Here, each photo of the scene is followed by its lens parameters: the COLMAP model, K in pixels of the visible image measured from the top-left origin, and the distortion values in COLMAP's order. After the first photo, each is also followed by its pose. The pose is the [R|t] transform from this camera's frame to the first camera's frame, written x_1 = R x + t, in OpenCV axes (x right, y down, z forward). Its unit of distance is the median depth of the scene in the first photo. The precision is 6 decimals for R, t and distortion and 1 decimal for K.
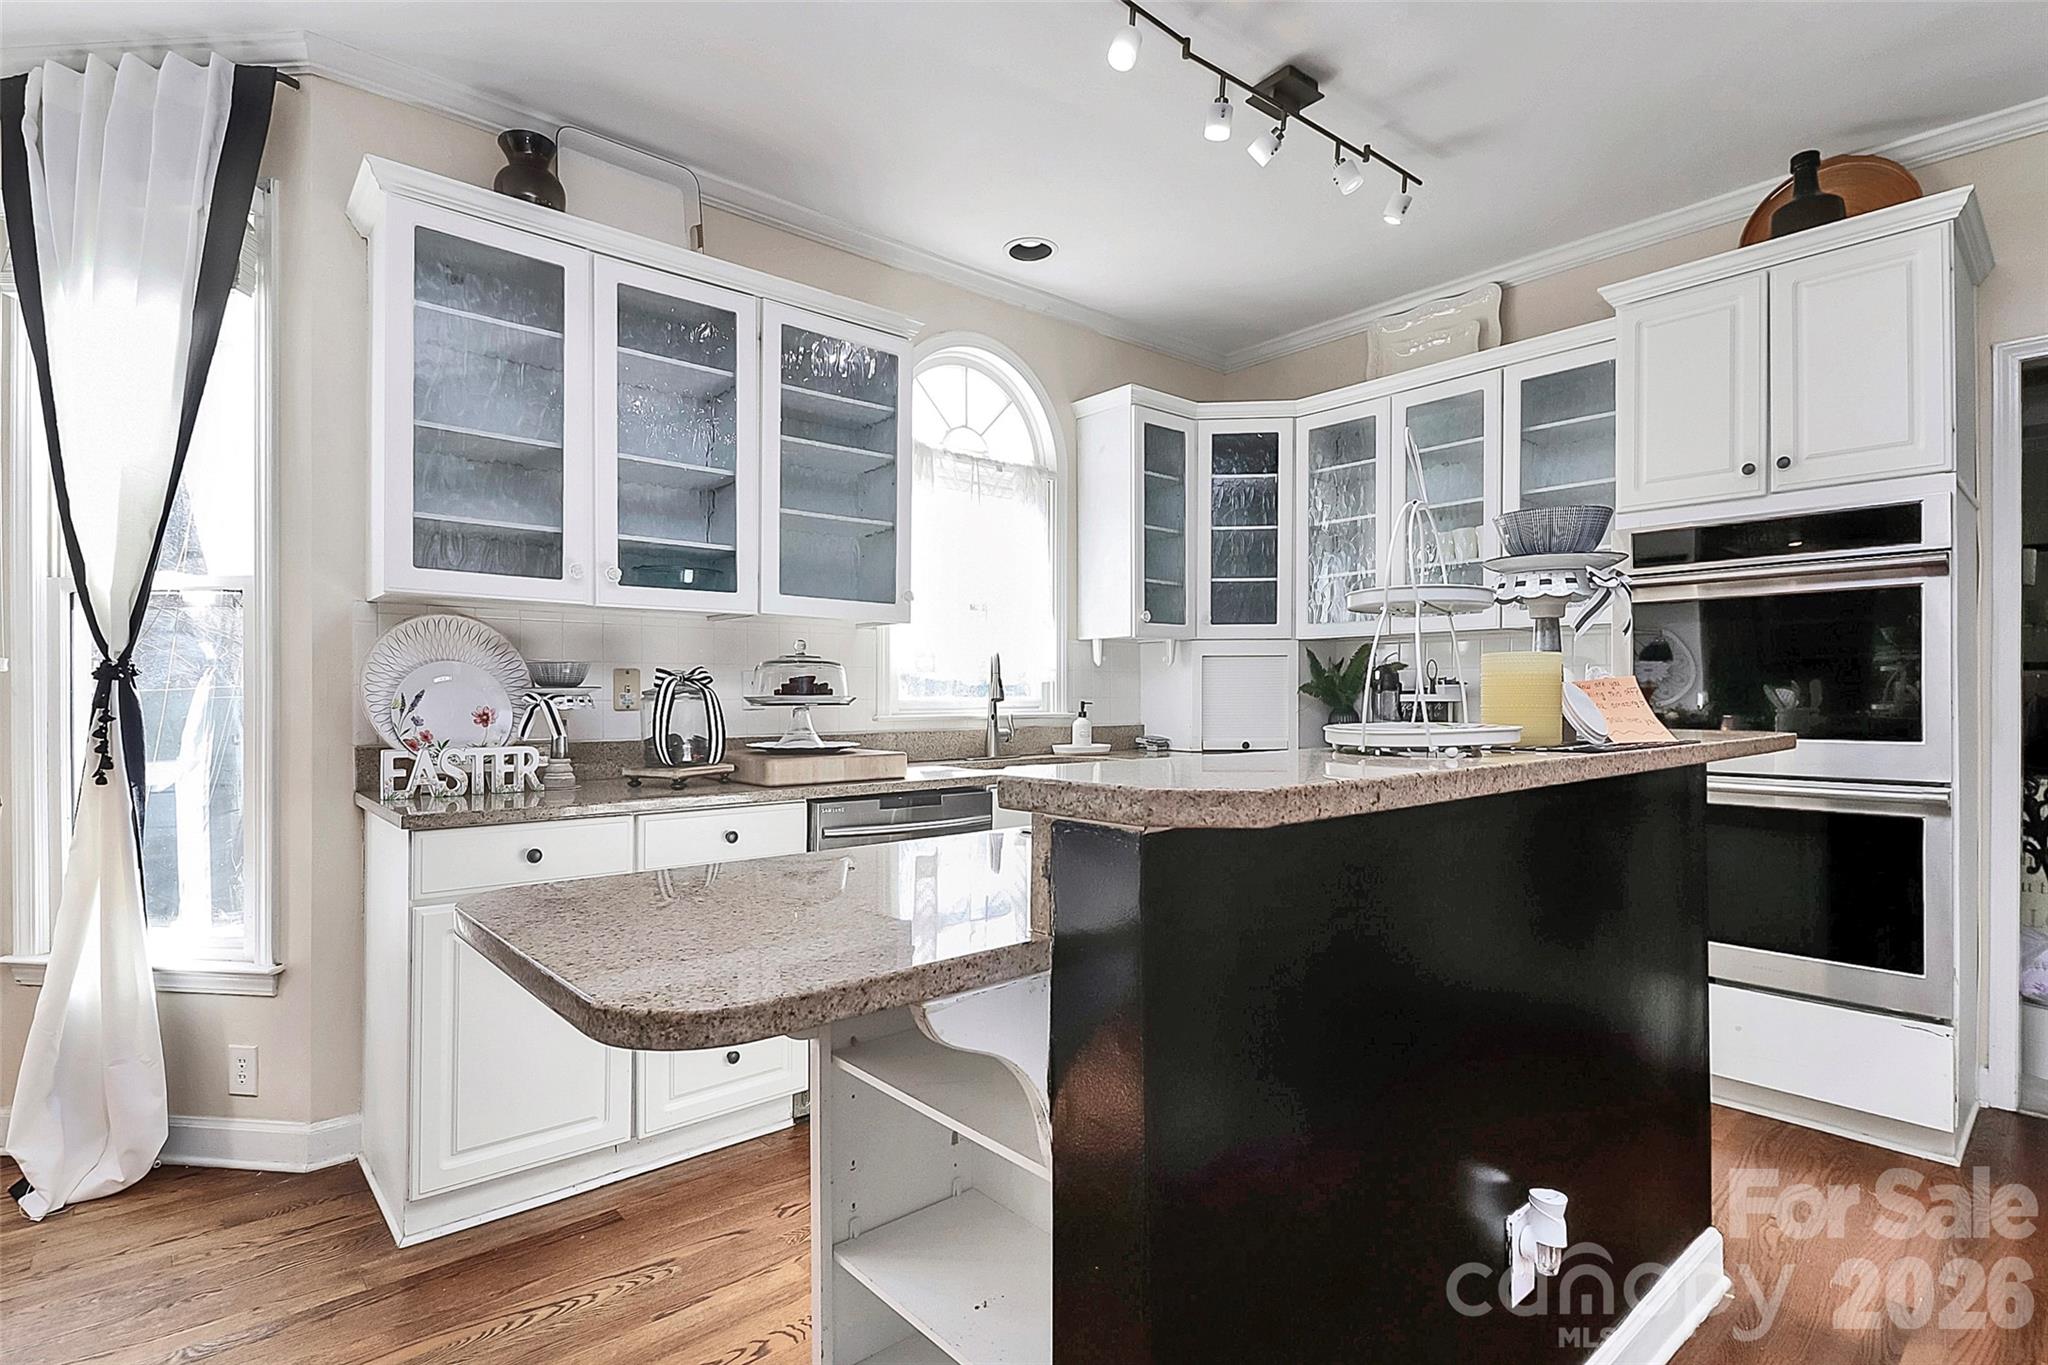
lens RADIAL K [[991.2, 0, 1038.0], [0, 991.2, 695.8], [0, 0, 1]] dist [0.024093, -0.021023]
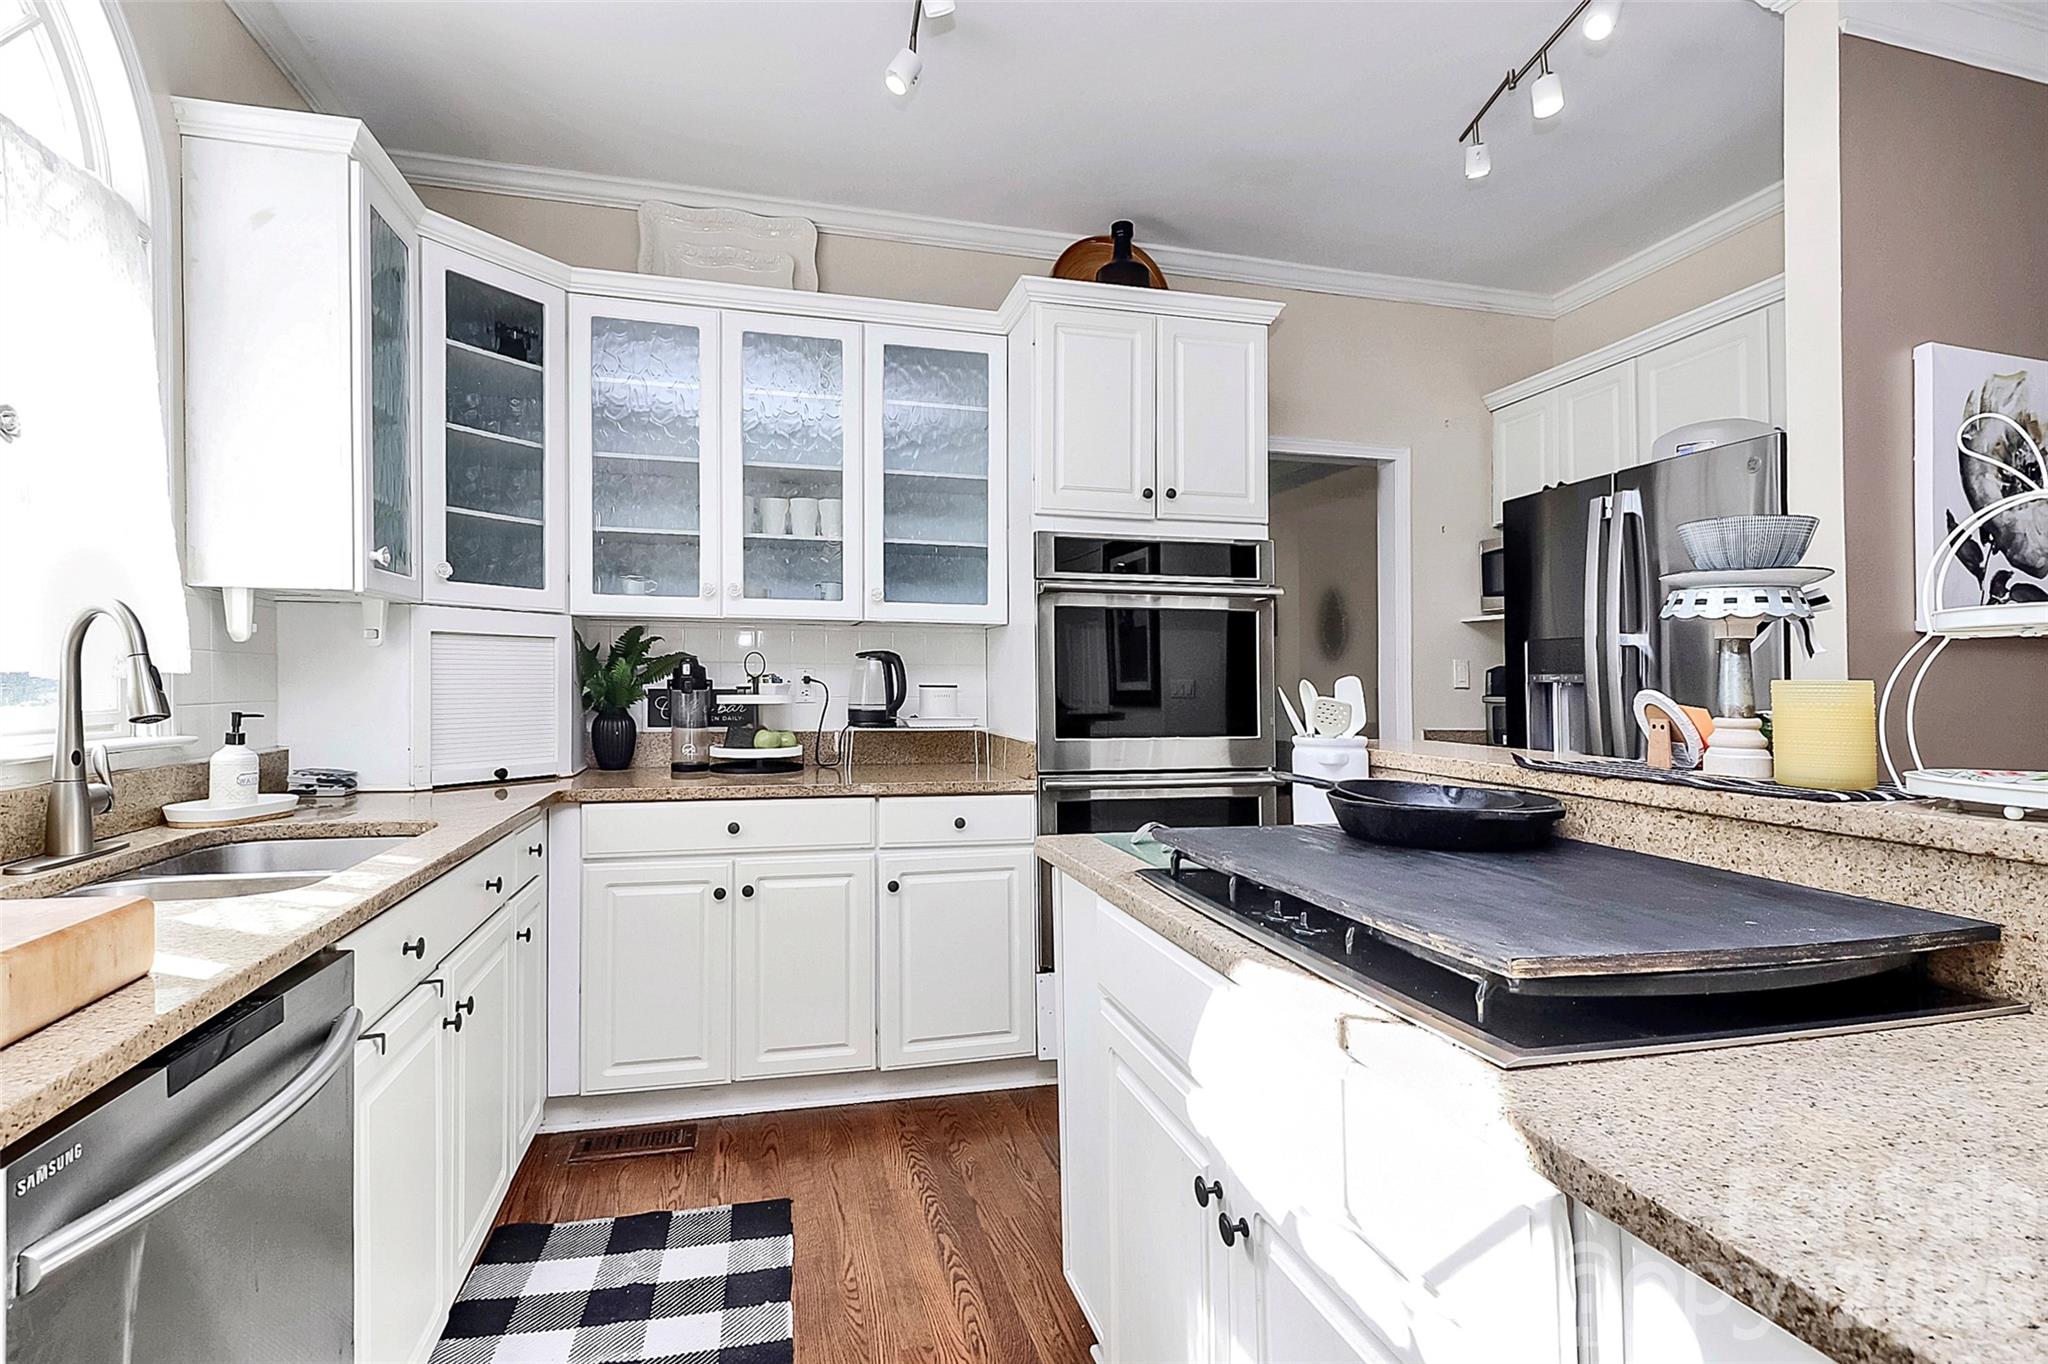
lens RADIAL K [[991.2, 0, 1038.0], [0, 991.2, 695.3], [0, 0, 1]] dist [0.024093, -0.021023]
pose [[0.466607, -0.006508, 0.884441, -0.247507], [-0.008311, 0.999897, 0.011742, -0.014347], [-0.884426, -0.012830, 0.466505, 0.480853]]
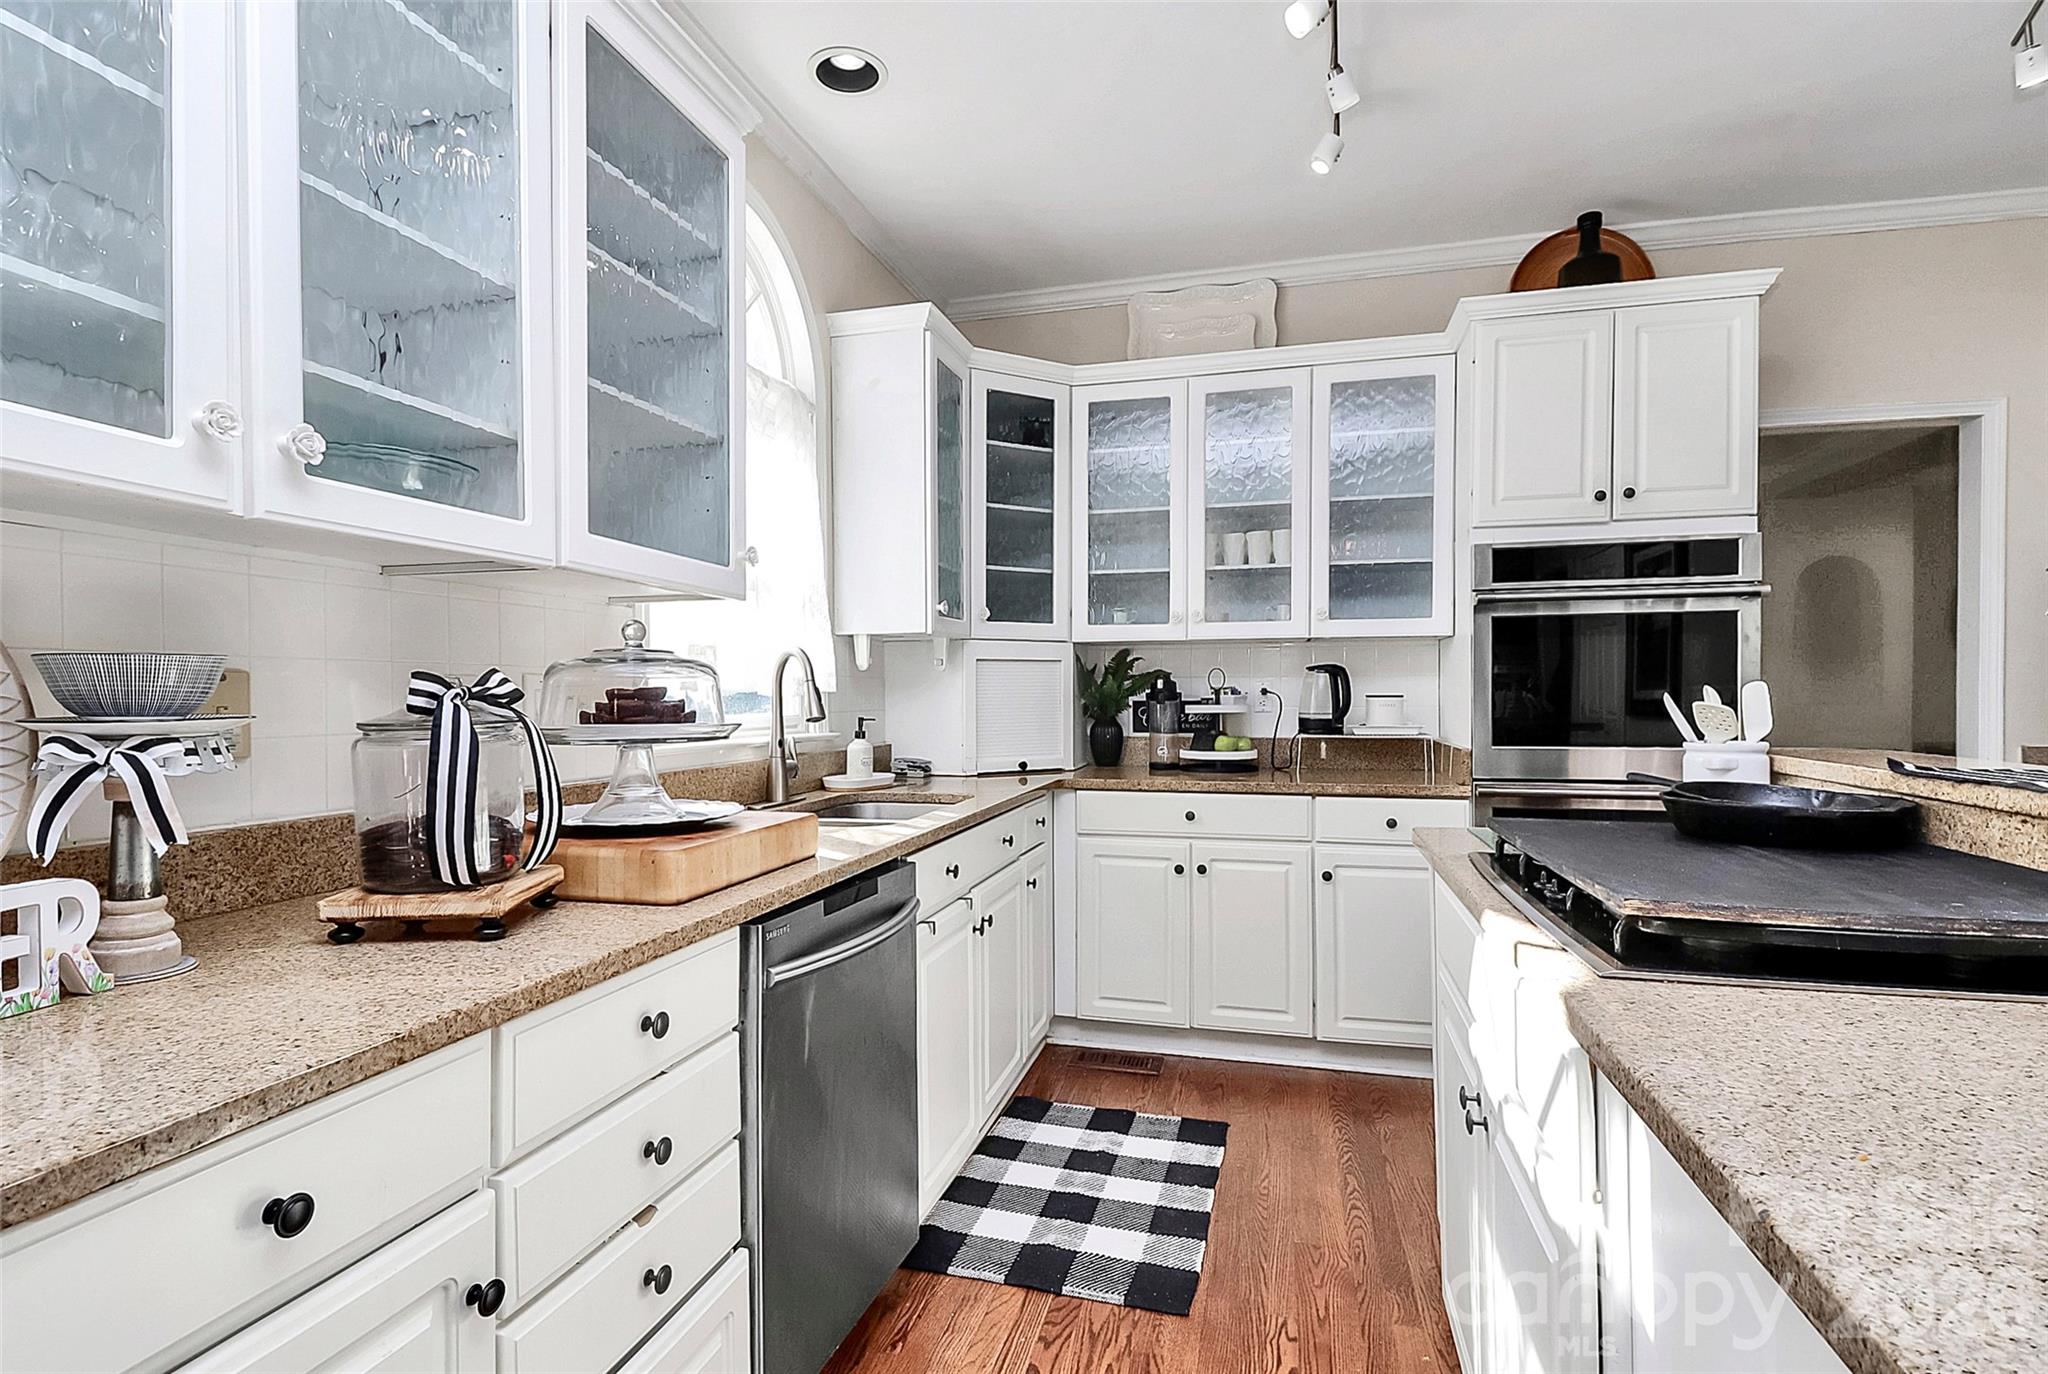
lens RADIAL K [[988.1, 0, 1040.7], [0, 988.1, 717.5], [0, 0, 1]] dist [-0.003009, -0.000440]
pose [[0.838155, -0.013332, 0.545269, -0.292540], [0.001046, 0.999739, 0.022836, -0.012865], [-0.545430, -0.018570, 0.837950, 0.355203]]
